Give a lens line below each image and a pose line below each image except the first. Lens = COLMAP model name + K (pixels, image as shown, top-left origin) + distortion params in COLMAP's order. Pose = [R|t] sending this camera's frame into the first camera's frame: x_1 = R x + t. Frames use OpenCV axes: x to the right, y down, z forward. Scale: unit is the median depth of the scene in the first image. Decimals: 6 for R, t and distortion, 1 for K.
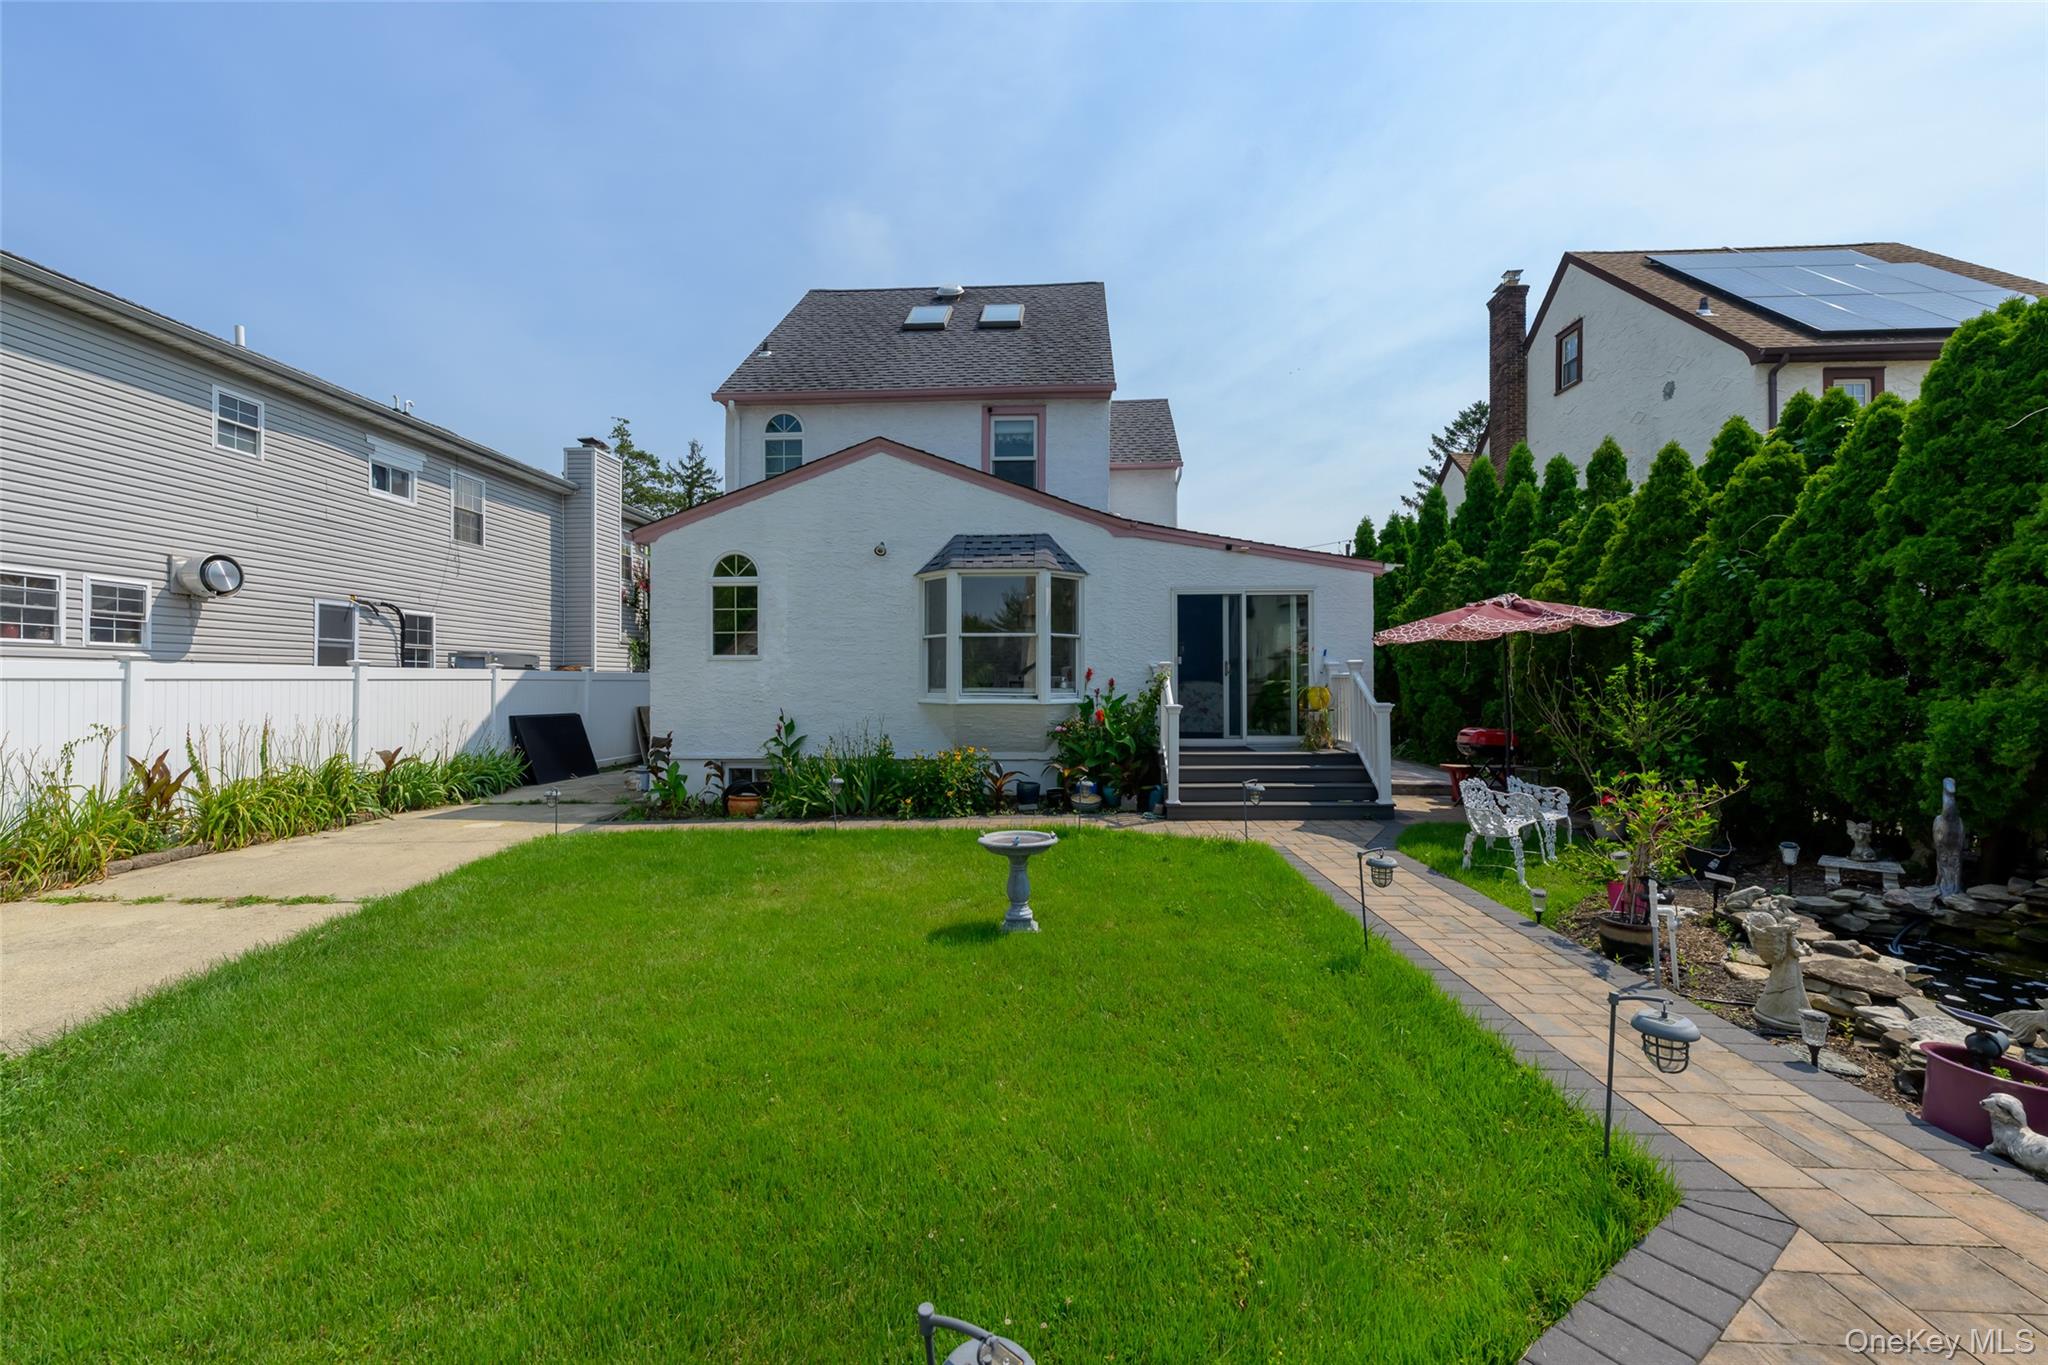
lens RADIAL K [[809.8, 0, 1018.0], [0, 809.8, 682.1], [0, 0, 1]] dist [0.001946, -0.000728]
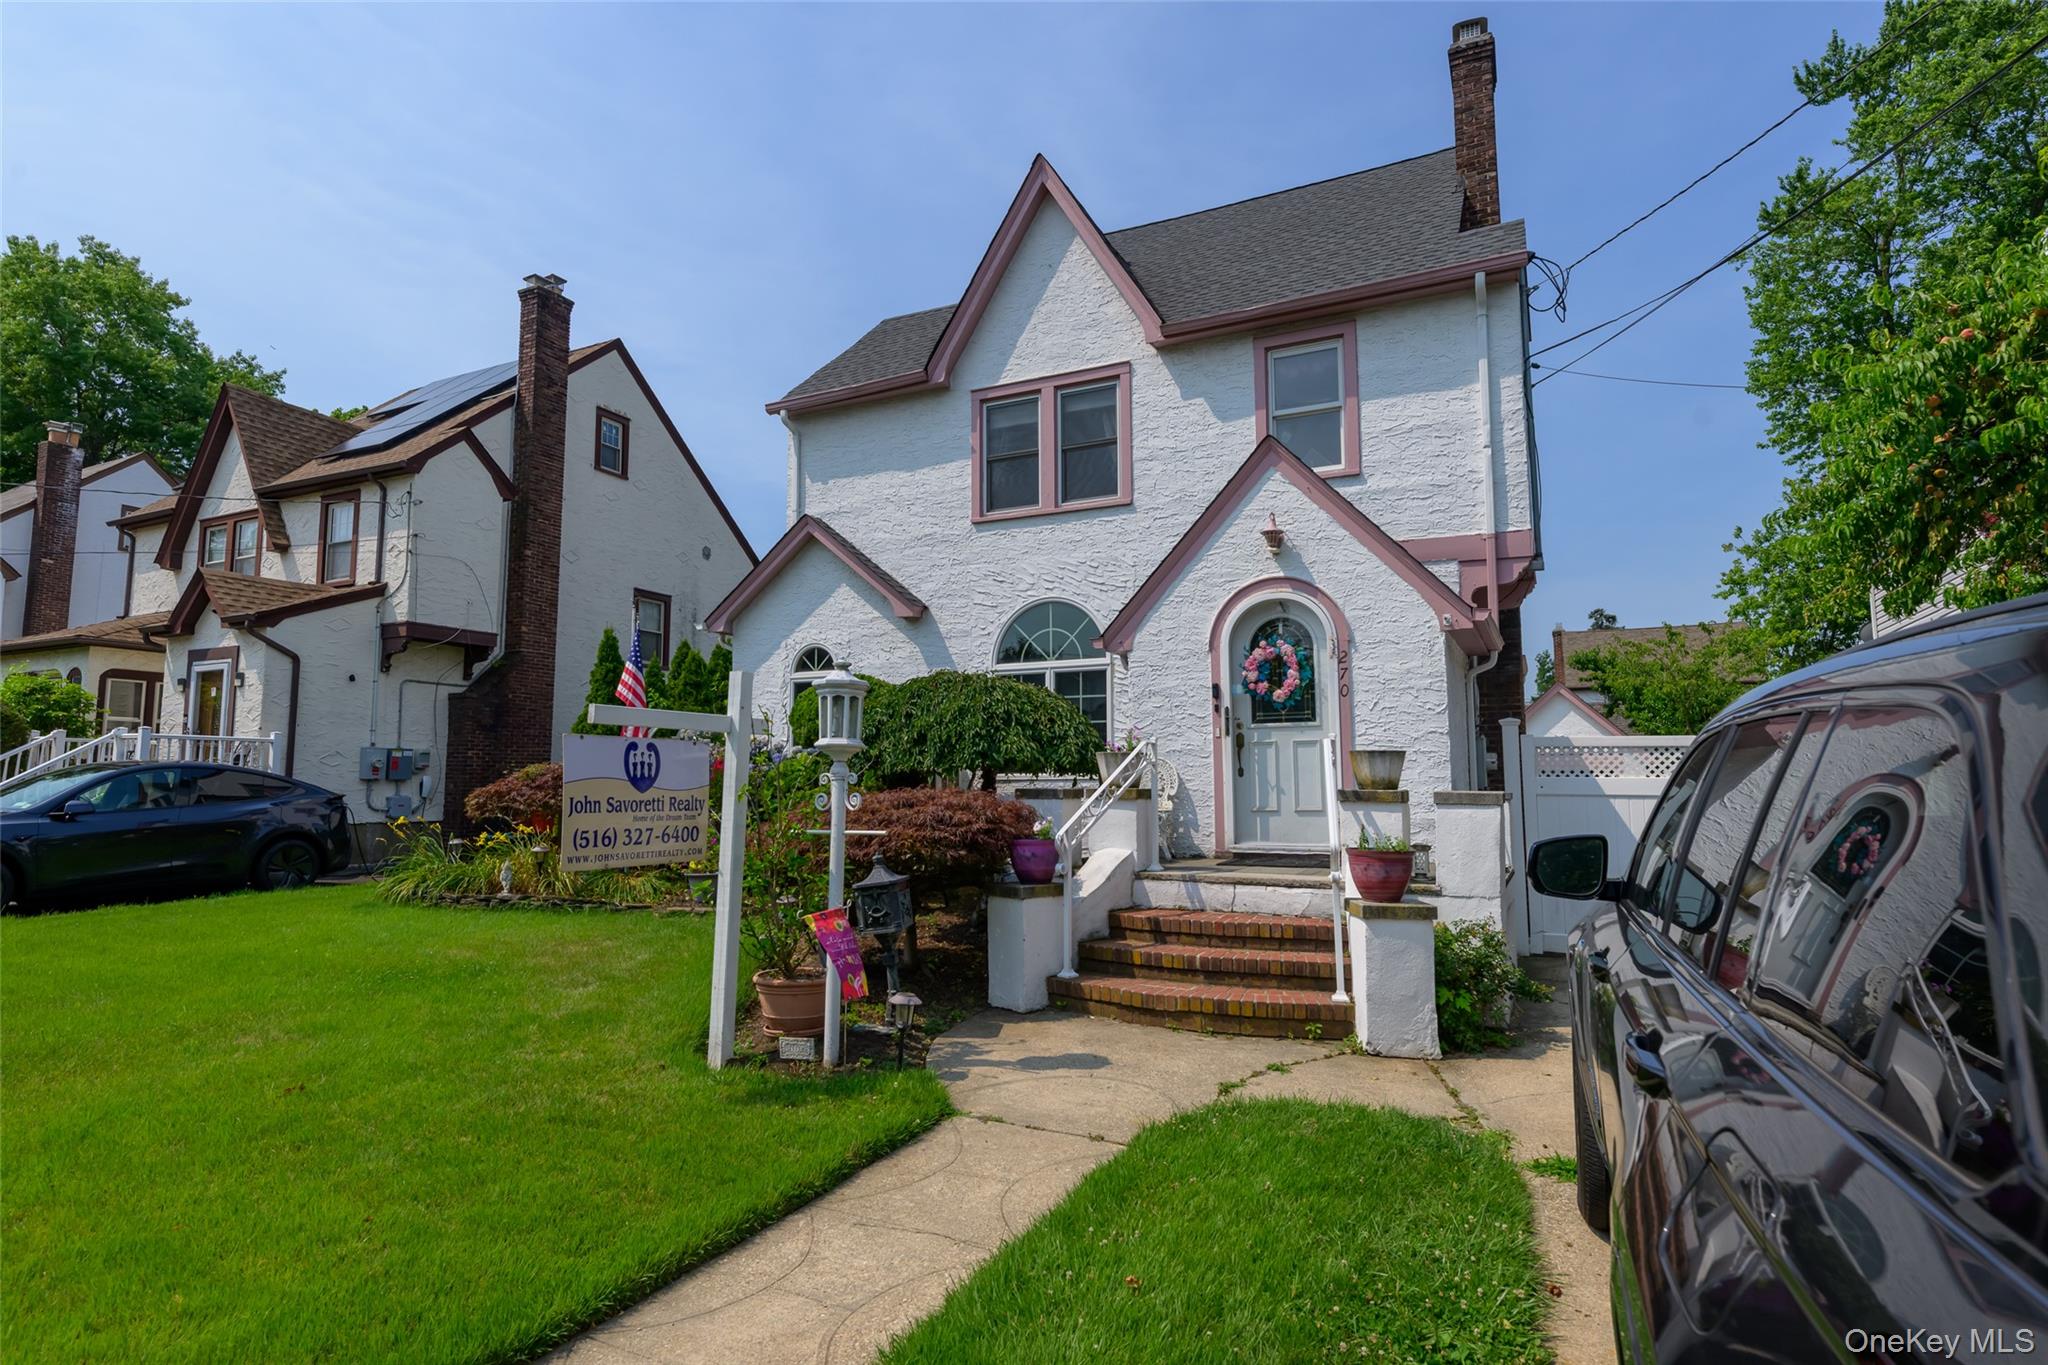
lens RADIAL K [[1087.0, 0, 1026.9], [0, 1087.0, 669.9], [0, 0, 1]] dist [0.004278, 0.001908]
pose [[-0.911425, 0.042874, 0.409227, -0.458540], [-0.000166, 0.994518, -0.104564, 0.004658], [-0.411467, -0.095370, -0.906421, 3.098140]]
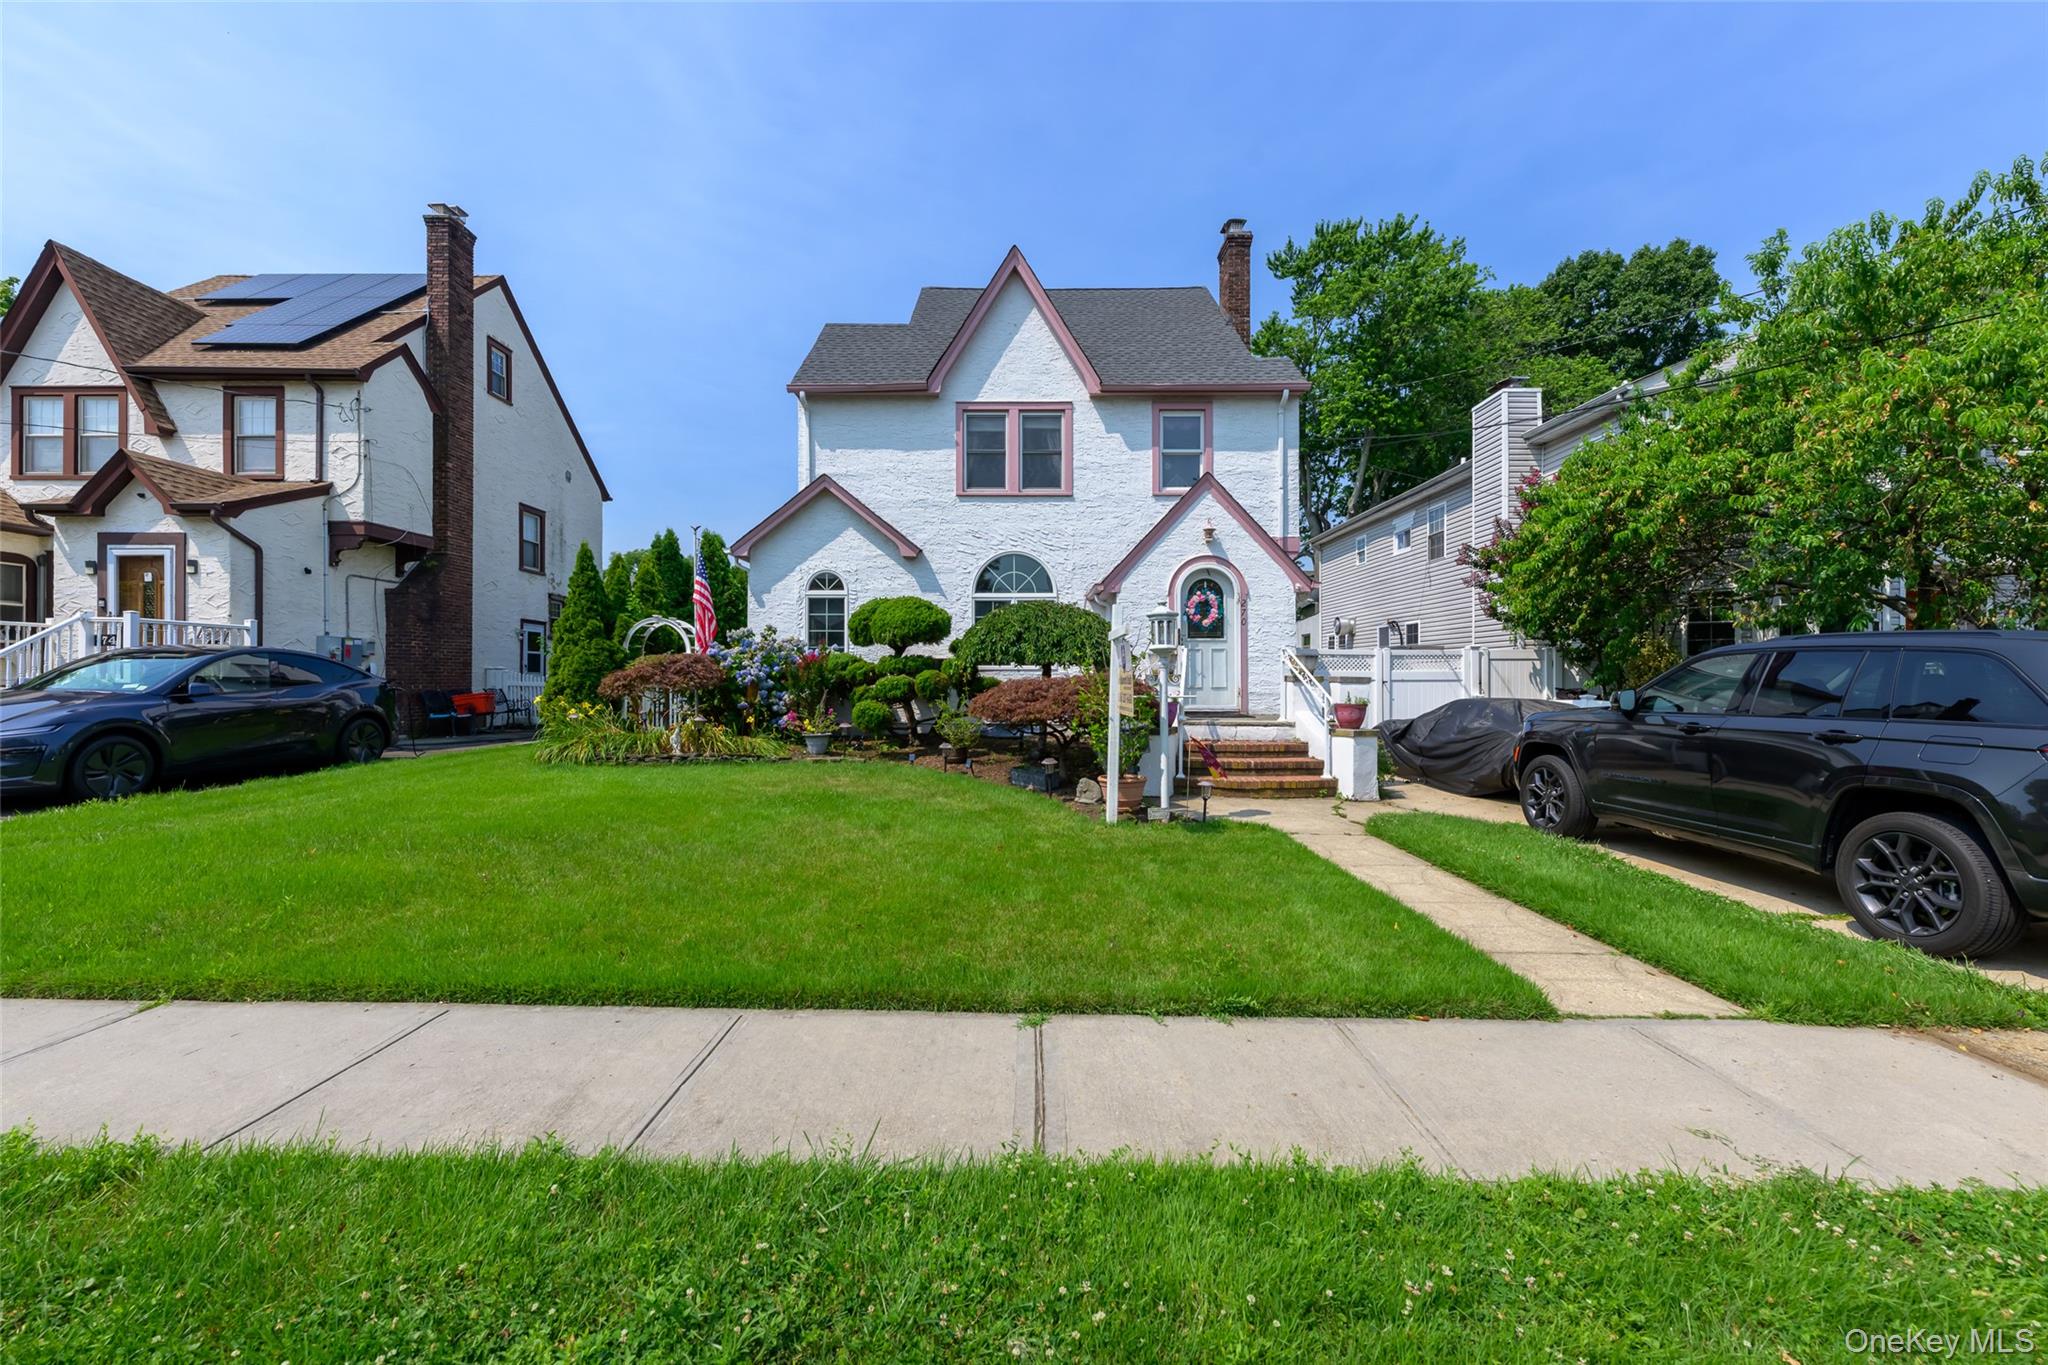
lens RADIAL K [[809.8, 0, 1017.4], [0, 809.8, 679.5], [0, 0, 1]] dist [0.001946, -0.000728]
pose [[-0.999418, -0.003887, -0.033896, 0.031471], [-0.004028, 0.999984, 0.004080, 0.010563], [0.033880, 0.004214, -0.999417, 3.368697]]
